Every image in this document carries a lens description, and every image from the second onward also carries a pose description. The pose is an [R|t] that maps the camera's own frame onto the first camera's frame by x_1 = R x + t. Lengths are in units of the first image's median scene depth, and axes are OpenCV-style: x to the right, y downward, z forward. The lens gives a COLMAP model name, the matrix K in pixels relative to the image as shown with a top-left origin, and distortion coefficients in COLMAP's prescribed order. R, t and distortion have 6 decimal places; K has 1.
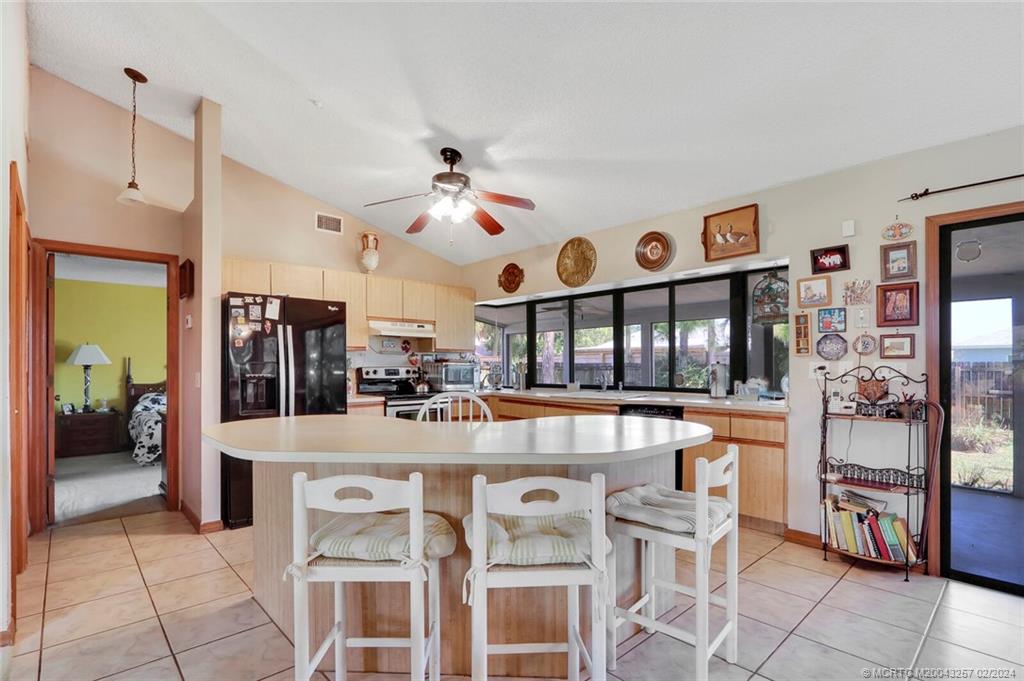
lens RADIAL K [[478.8, 0, 482.7], [0, 478.8, 365.5], [0, 0, 1]] dist [-0.011625, 0.000144]
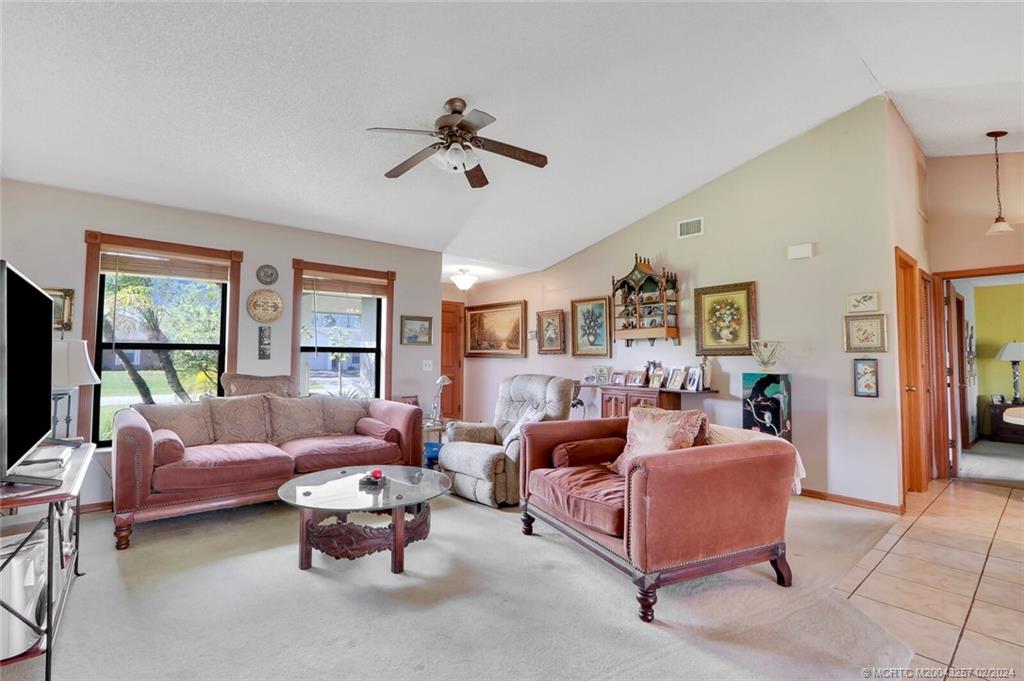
lens RADIAL K [[463.2, 0, 512.0], [0, 463.2, 340.5], [0, 0, 1]] dist [0.000083, 0.000209]
pose [[-0.014340, -0.042353, -0.999000, 5.780721], [-0.001181, 0.999103, -0.042341, -0.021716], [0.999896, 0.000573, -0.014377, -3.251114]]
